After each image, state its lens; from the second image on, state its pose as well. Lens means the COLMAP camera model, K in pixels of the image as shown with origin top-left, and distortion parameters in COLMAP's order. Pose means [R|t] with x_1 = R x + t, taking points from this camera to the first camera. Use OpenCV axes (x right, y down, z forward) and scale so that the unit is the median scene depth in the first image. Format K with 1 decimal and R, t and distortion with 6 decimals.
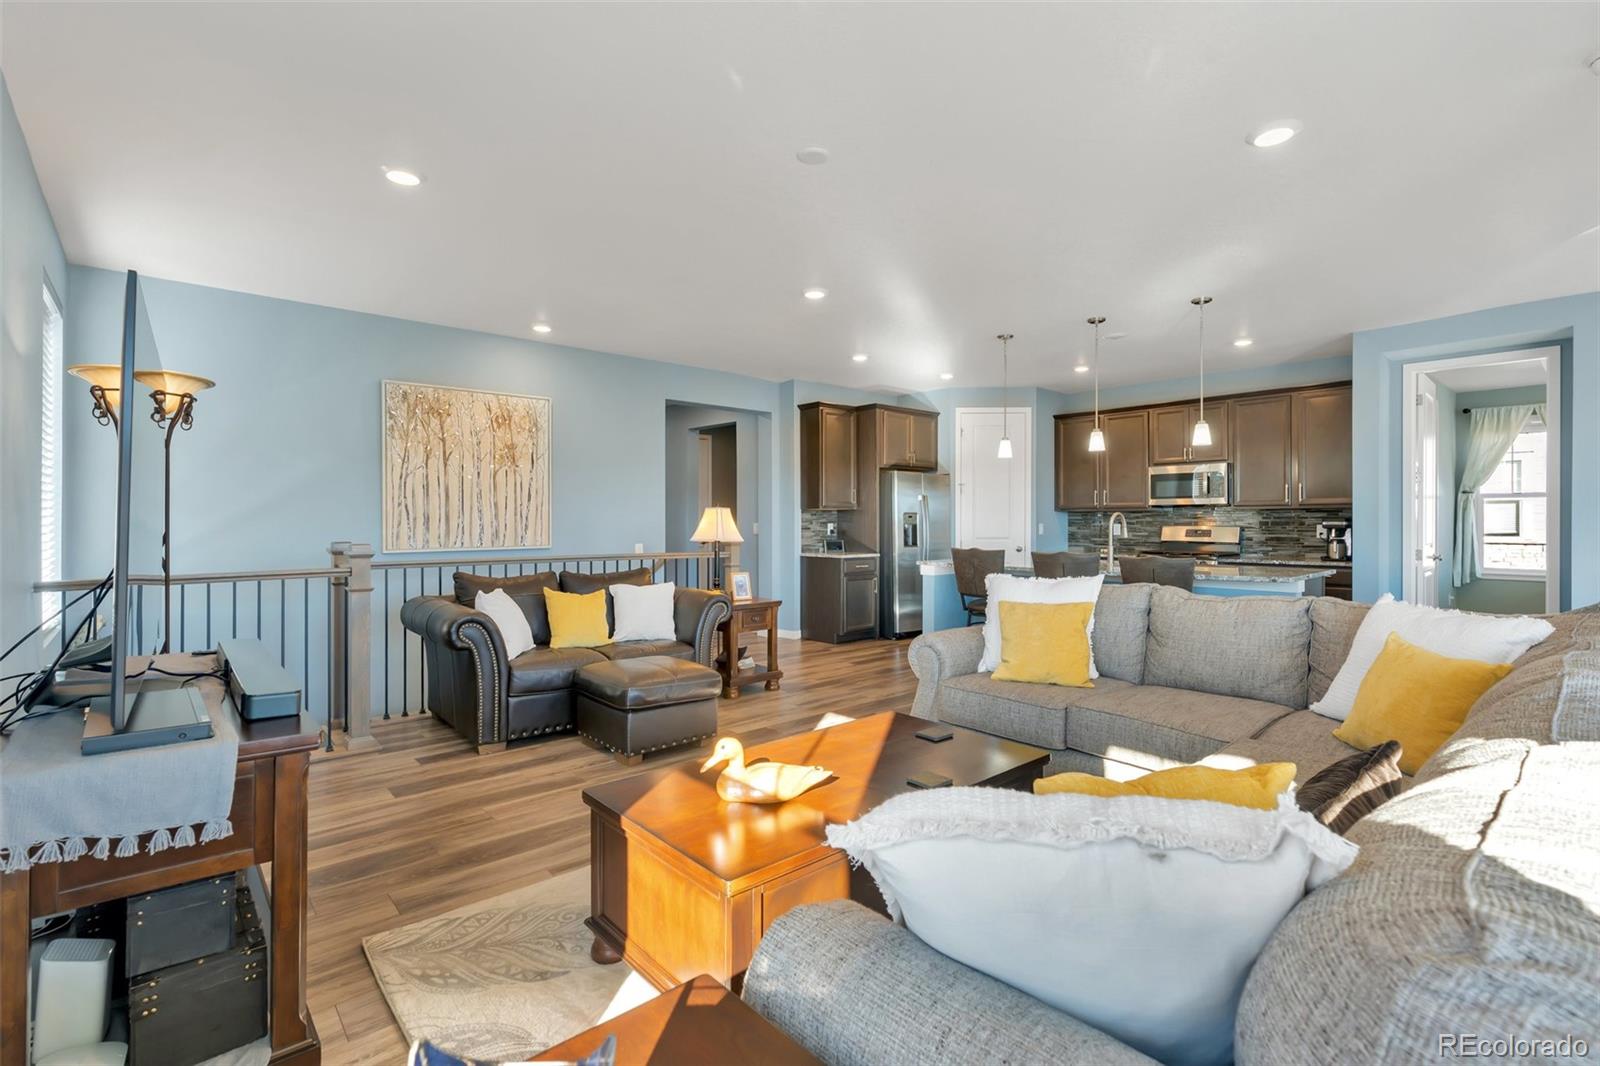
lens RADIAL K [[722.8, 0, 806.3], [0, 722.8, 526.2], [0, 0, 1]] dist [-0.010622, 0.002242]
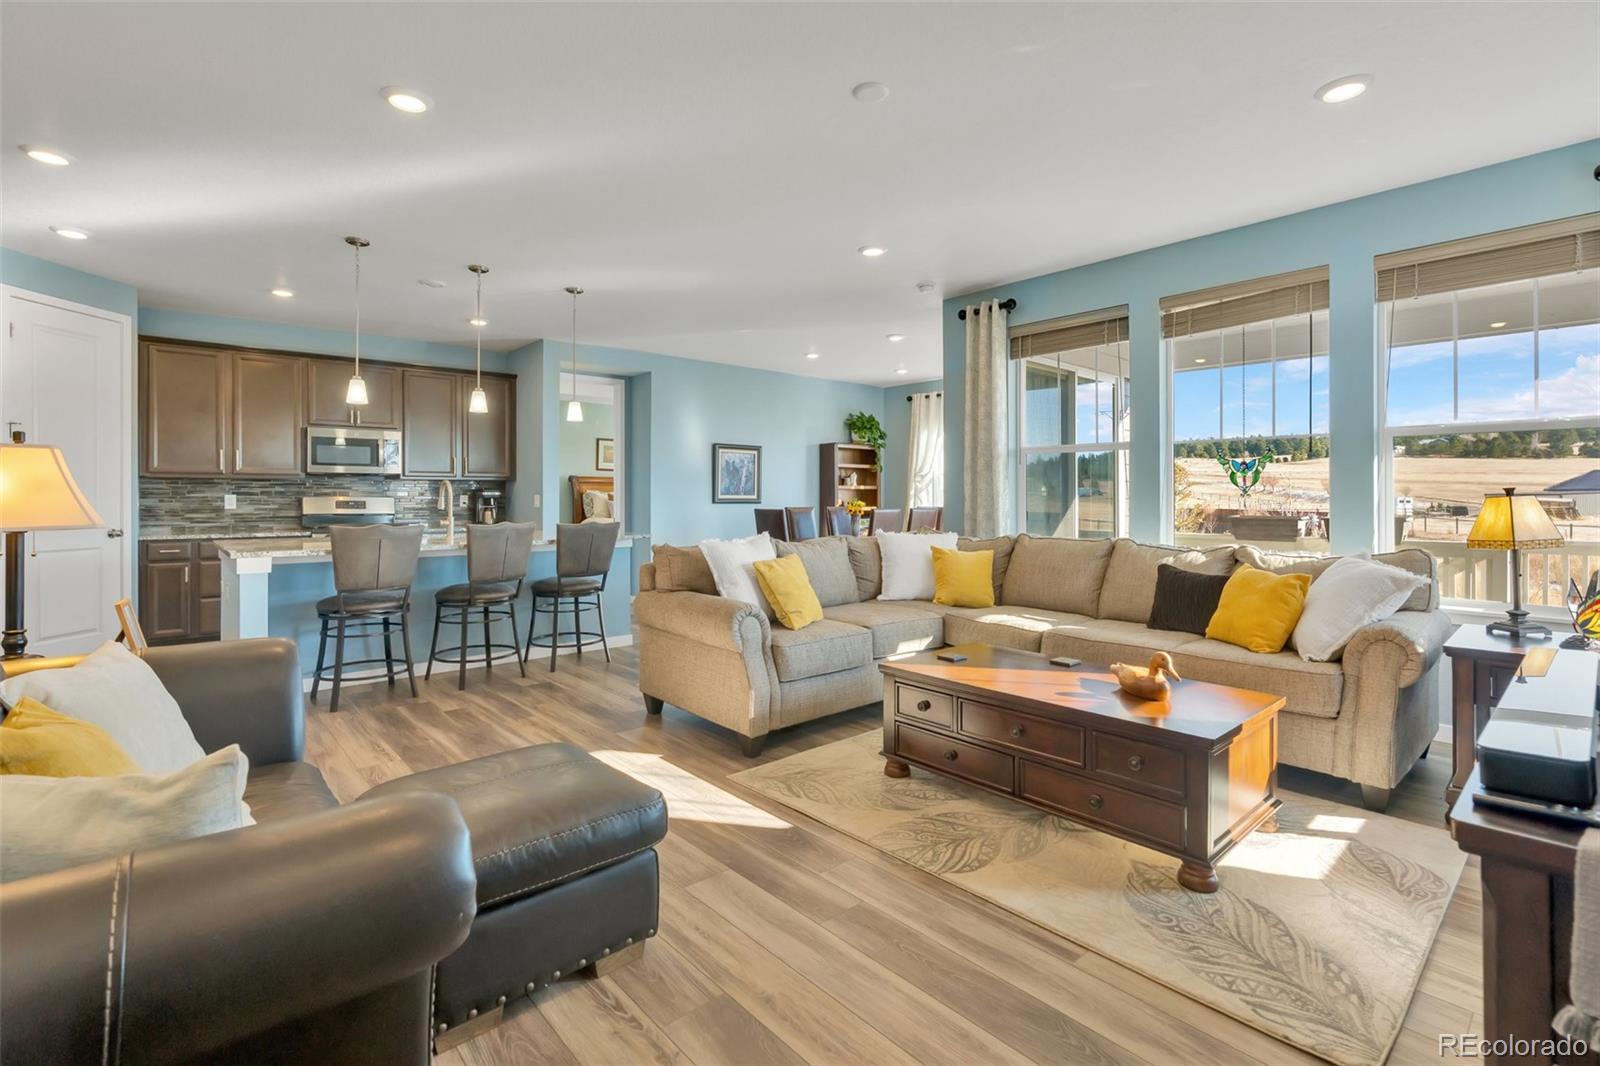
lens RADIAL K [[722.8, 0, 787.6], [0, 722.8, 497.1], [0, 0, 1]] dist [-0.010622, 0.002242]
pose [[0.014377, 0.000782, 0.999896, -0.480842], [0.007851, 0.999969, -0.000895, 0.006990], [-0.999866, 0.007863, 0.014370, 0.567874]]
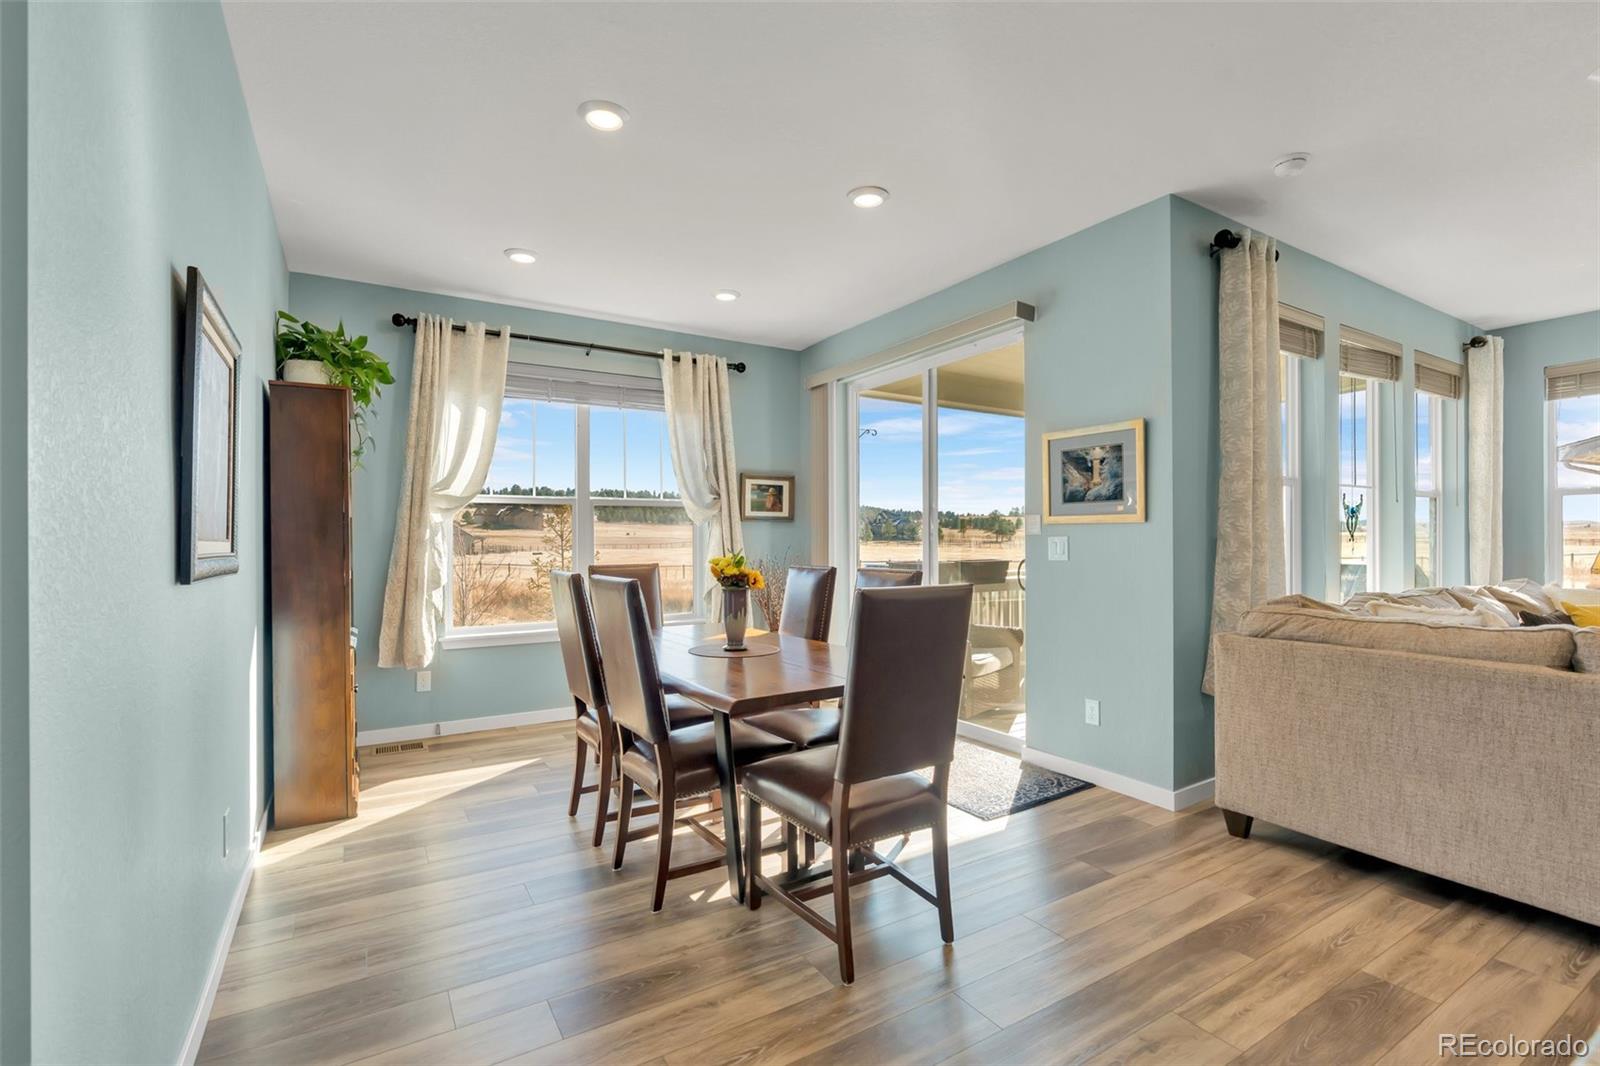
lens RADIAL K [[722.8, 0, 810.3], [0, 722.8, 533.2], [0, 0, 1]] dist [-0.010622, 0.002242]
pose [[-0.983776, 0.006838, 0.179272, 0.709197], [0.006528, 0.999976, -0.002318, 0.000709], [-0.179284, -0.001110, -0.983797, 0.976610]]
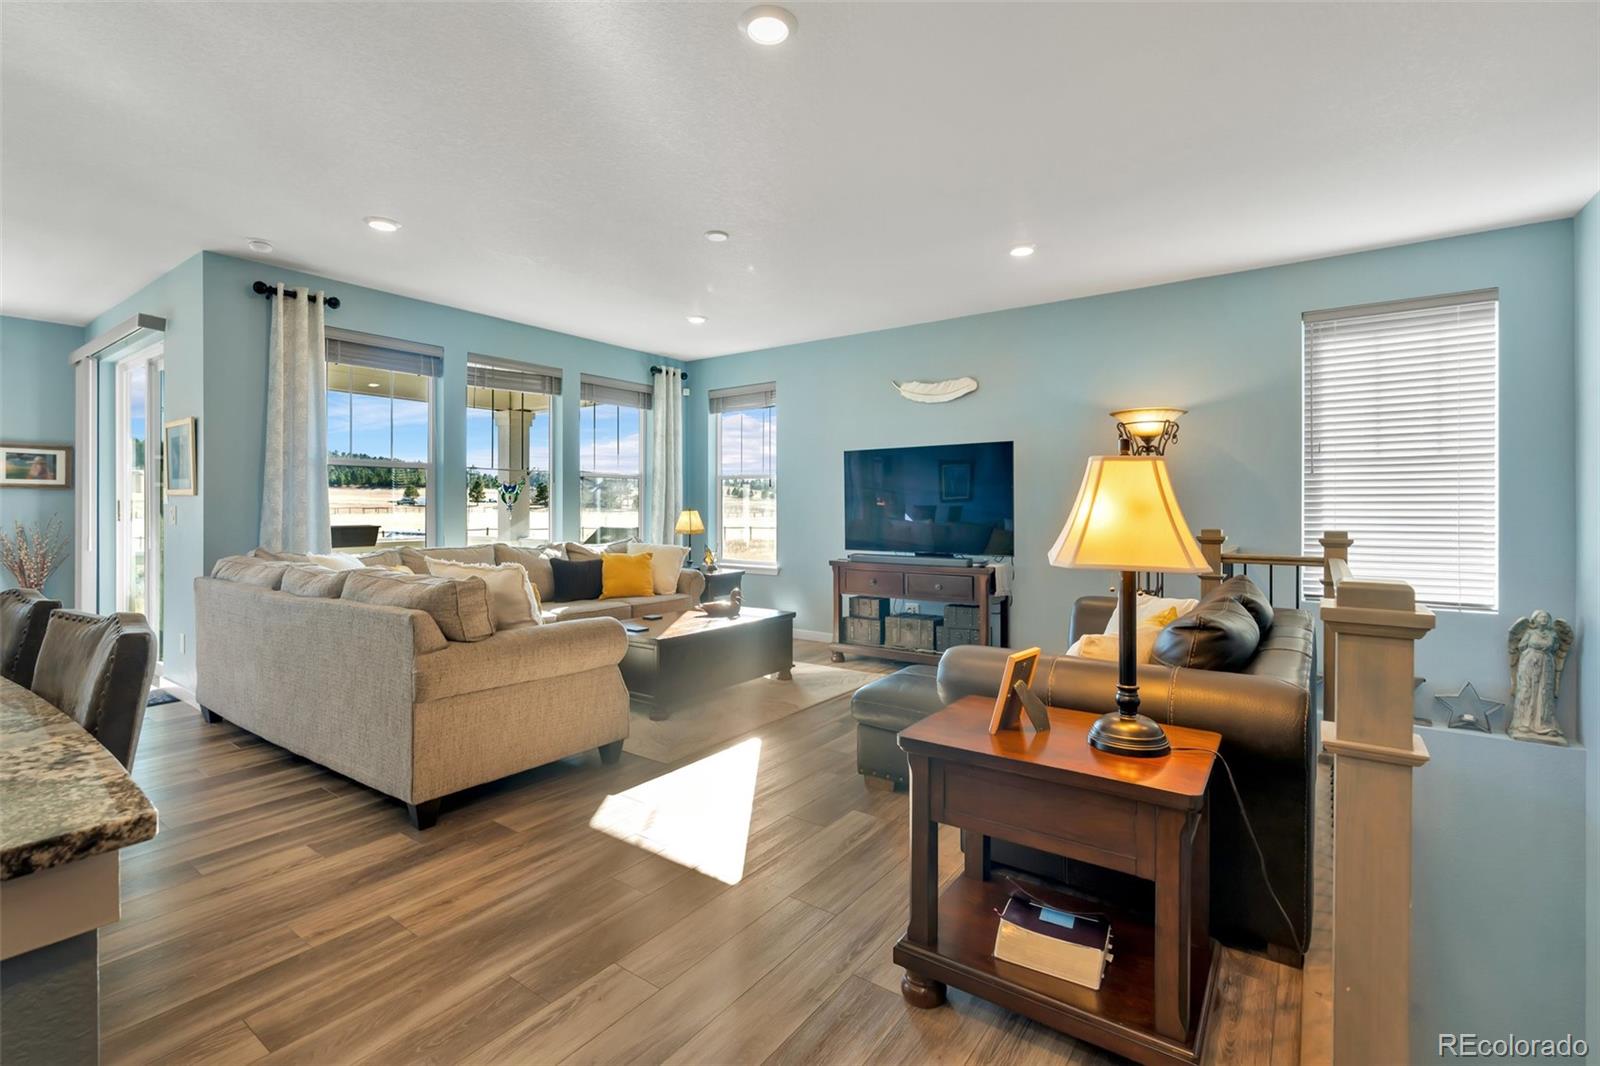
lens RADIAL K [[722.8, 0, 797.3], [0, 722.8, 511.0], [0, 0, 1]] dist [-0.010622, 0.002242]
pose [[-0.978672, -0.001922, -0.205418, 0.074425], [-0.004846, 0.999894, 0.013734, -0.006138], [0.205370, 0.014436, -0.978578, 1.233870]]
